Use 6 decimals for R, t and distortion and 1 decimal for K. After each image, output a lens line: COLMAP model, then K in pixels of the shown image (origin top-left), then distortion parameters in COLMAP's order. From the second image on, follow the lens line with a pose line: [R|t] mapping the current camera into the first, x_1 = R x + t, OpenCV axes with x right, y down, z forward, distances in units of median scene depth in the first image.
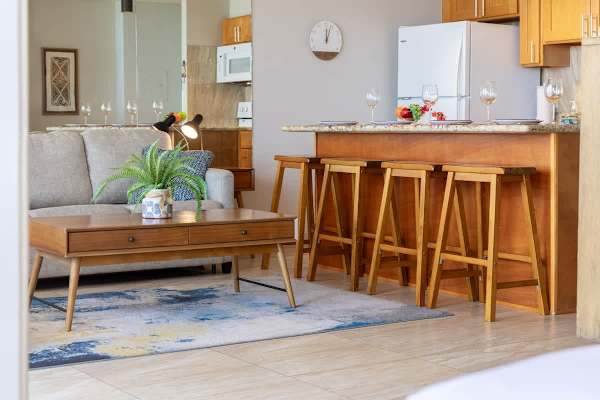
lens RADIAL K [[1062.8, 0, 301.5], [0, 1062.8, 201.7], [0, 0, 1]] dist [0.115092, 0.000000]
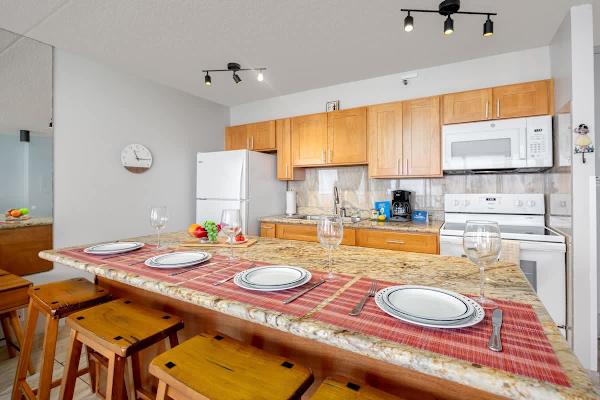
lens RADIAL K [[266.2, 0, 312.9], [0, 266.2, 181.6], [0, 0, 1]] dist [0.003922, -0.000358]
pose [[0.880361, 0.004348, 0.474284, 0.059720], [0.040384, 0.995640, -0.084087, -0.088196], [-0.472582, 0.093180, 0.876347, 0.623444]]
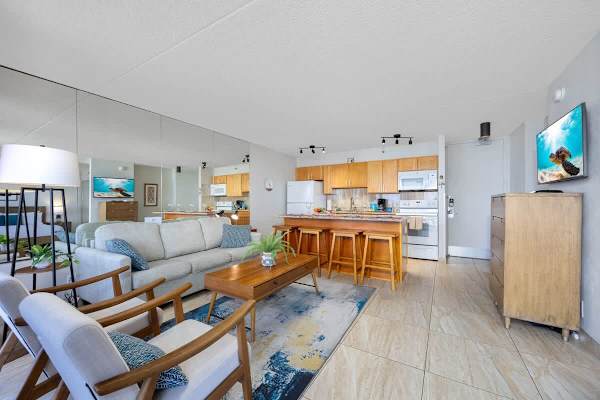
lens RADIAL K [[229.7, 0, 305.2], [0, 229.7, 200.5], [0, 0, 1]] dist [0.001423, -0.000042]
pose [[0.894439, -0.003622, 0.447175, -0.193054], [0.036174, 0.997276, -0.064277, -0.059159], [-0.445724, 0.073667, 0.892134, 0.355482]]
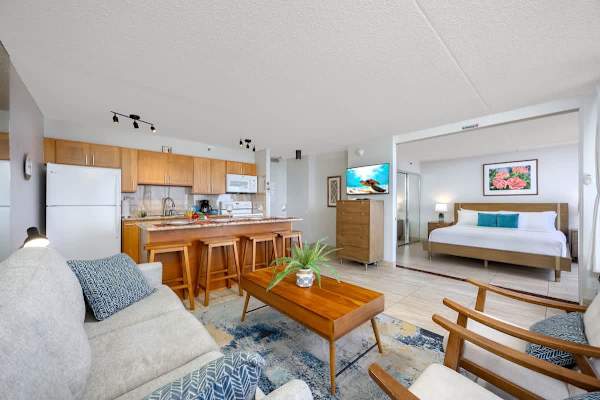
lens RADIAL K [[229.7, 0, 306.9], [0, 229.7, 199.4], [0, 0, 1]] dist [0.001423, -0.000042]
pose [[-0.157824, 0.006154, 0.987448, -0.349644], [0.064955, 0.997879, 0.004163, -0.087676], [-0.985329, 0.064797, -0.157889, 0.704065]]
